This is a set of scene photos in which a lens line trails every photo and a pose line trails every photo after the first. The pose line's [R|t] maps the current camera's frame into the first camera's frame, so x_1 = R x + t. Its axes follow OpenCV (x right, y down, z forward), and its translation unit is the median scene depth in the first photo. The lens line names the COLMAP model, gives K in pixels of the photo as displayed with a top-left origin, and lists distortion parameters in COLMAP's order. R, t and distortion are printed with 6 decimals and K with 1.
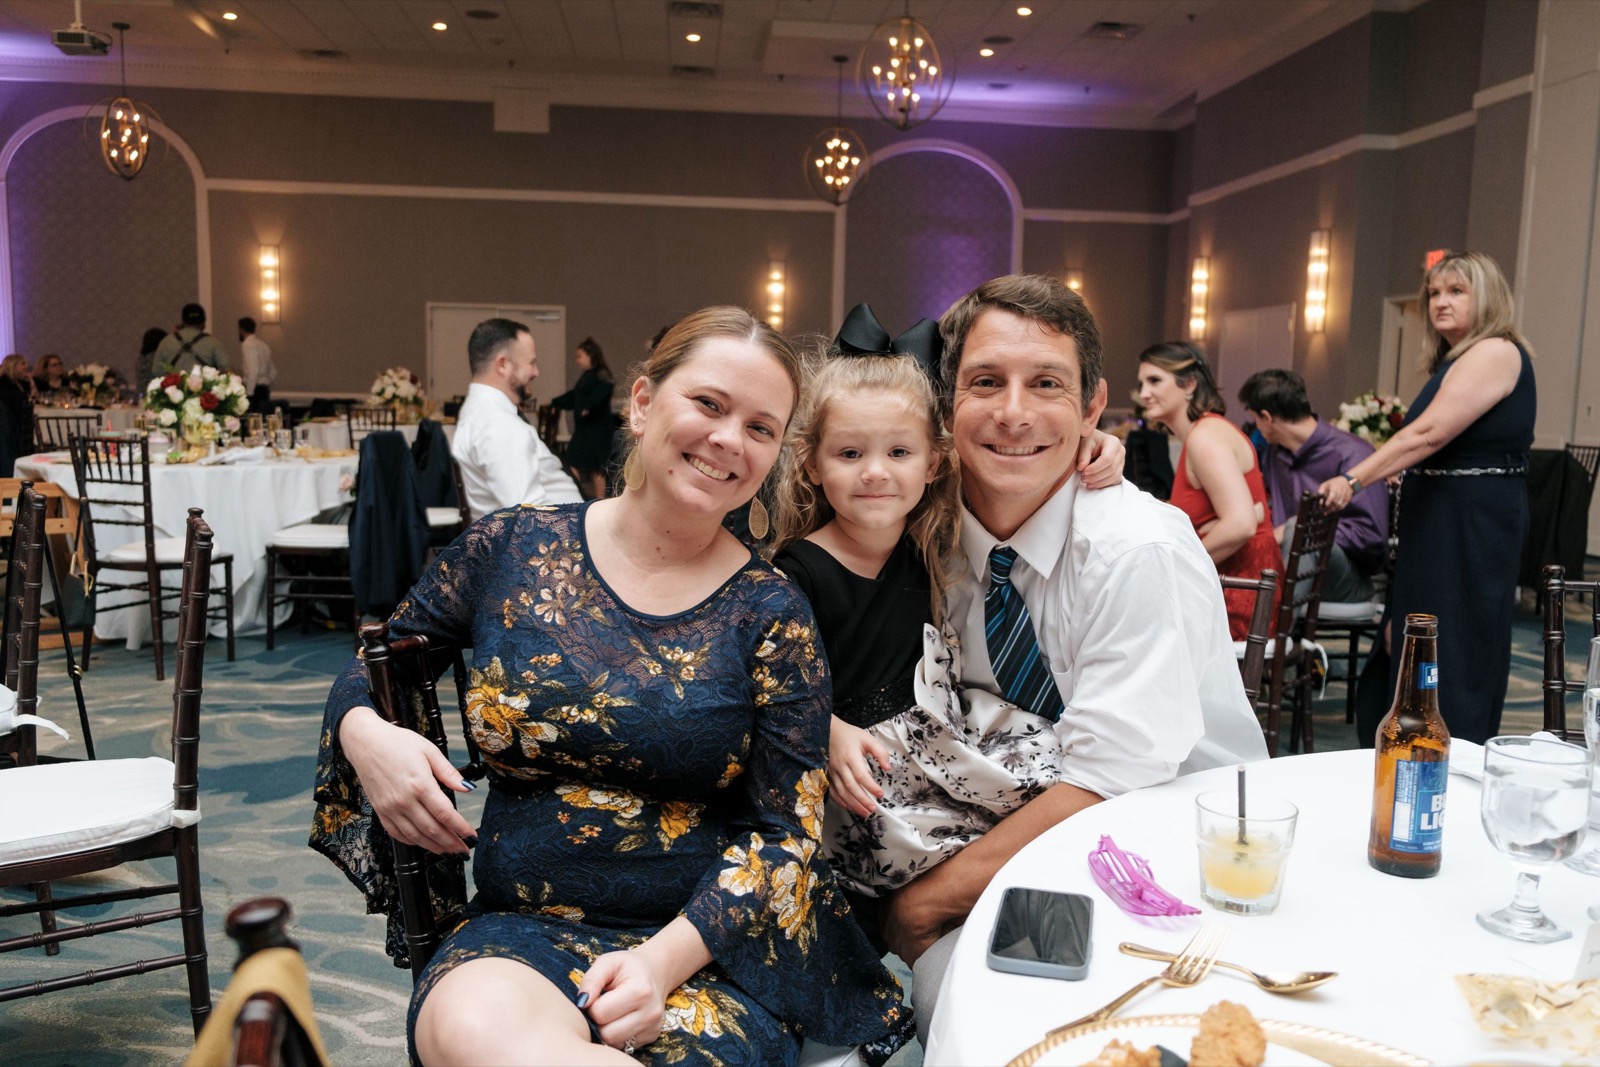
lens RADIAL K [[1309.2, 0, 803.2], [0, 1309.2, 528.8], [0, 0, 1]] dist [-0.007930, 0.002040]
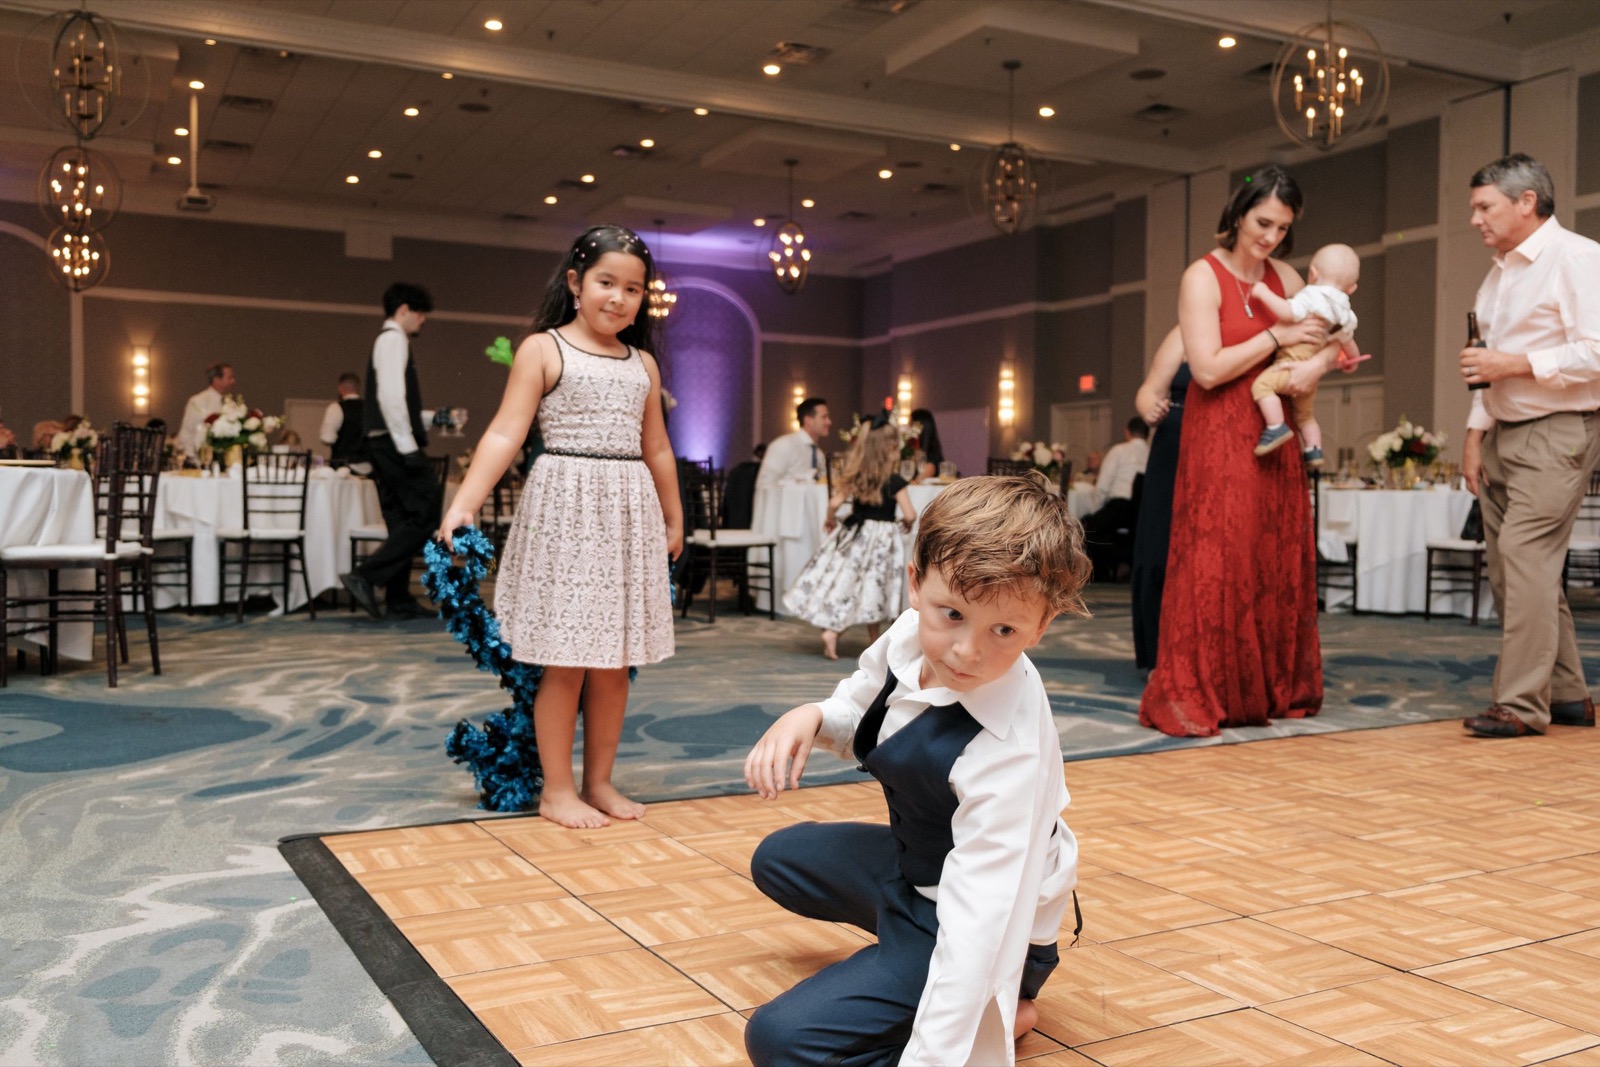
lens RADIAL K [[1477.5, 0, 792.7], [0, 1477.5, 578.0], [0, 0, 1]] dist [0.026335, 0.000000]
pose [[0.931809, -0.032980, 0.361447, -0.386820], [0.051562, 0.997791, -0.041884, 0.069858], [-0.359268, 0.057665, 0.931451, -0.415403]]
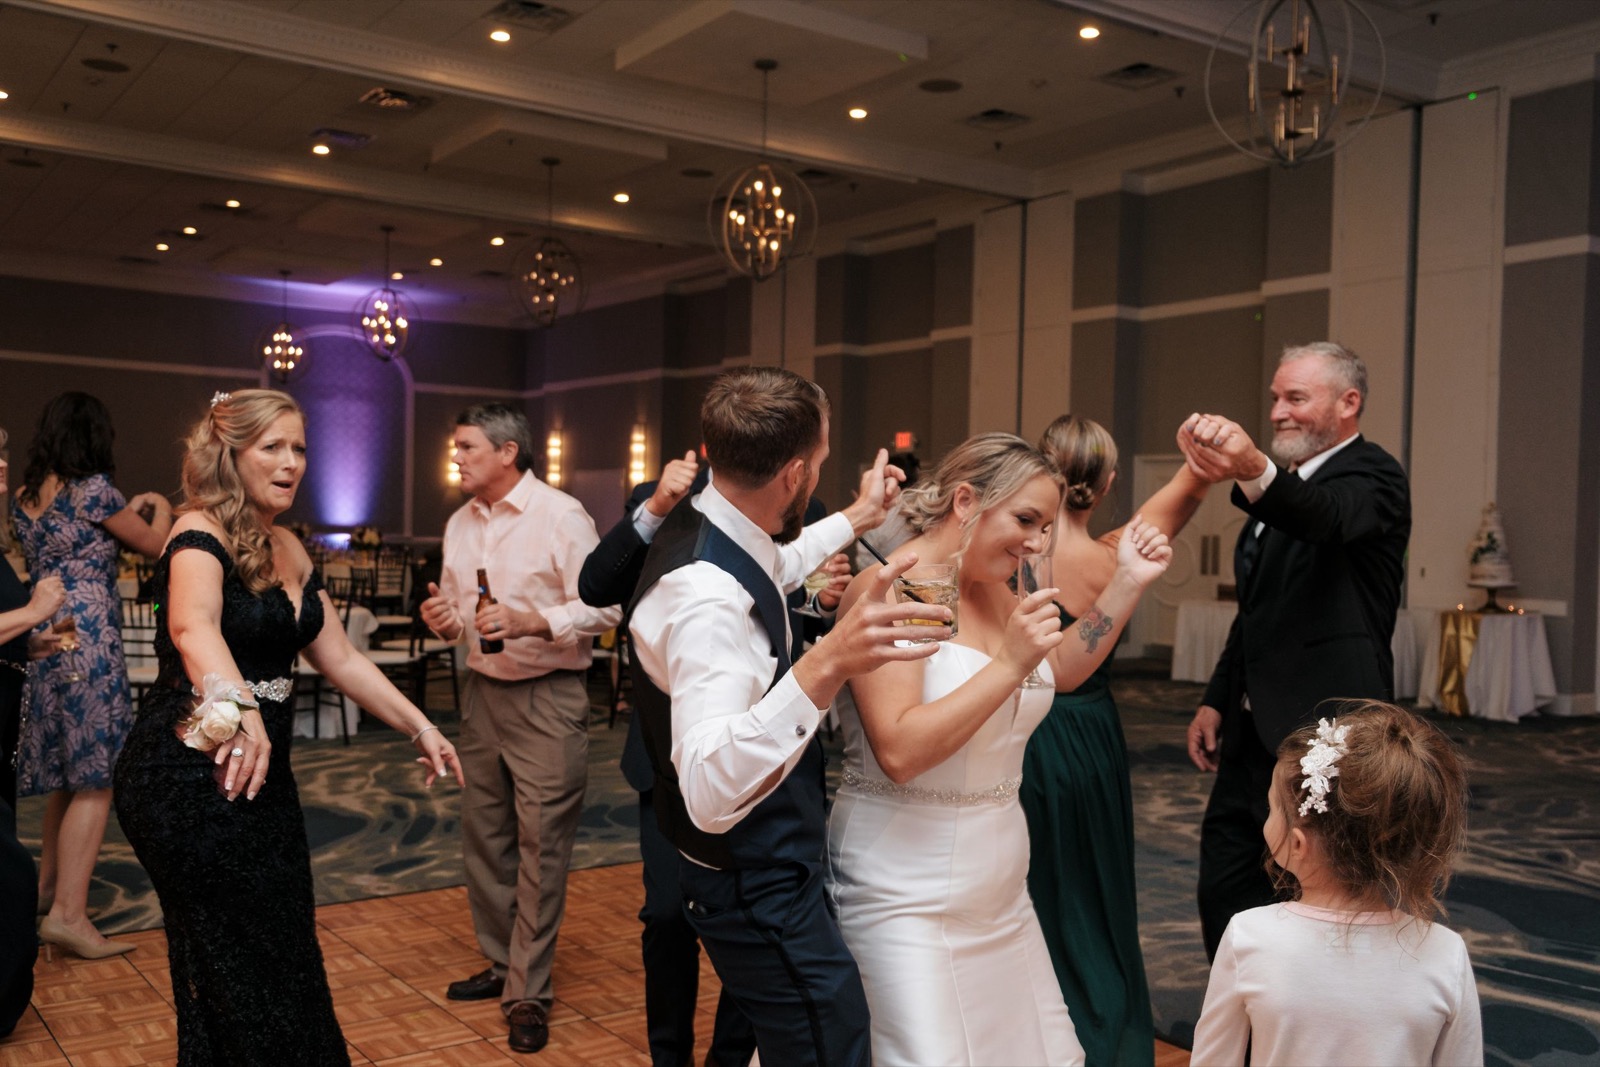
lens RADIAL K [[1512.0, 0, 803.1], [0, 1512.0, 549.4], [0, 0, 1]] dist [0.051378, 0.000000]
pose [[0.875122, -0.012844, 0.483731, -0.247498], [0.050927, 0.996541, -0.065672, 0.038696], [-0.481214, 0.082105, 0.872749, -0.527097]]
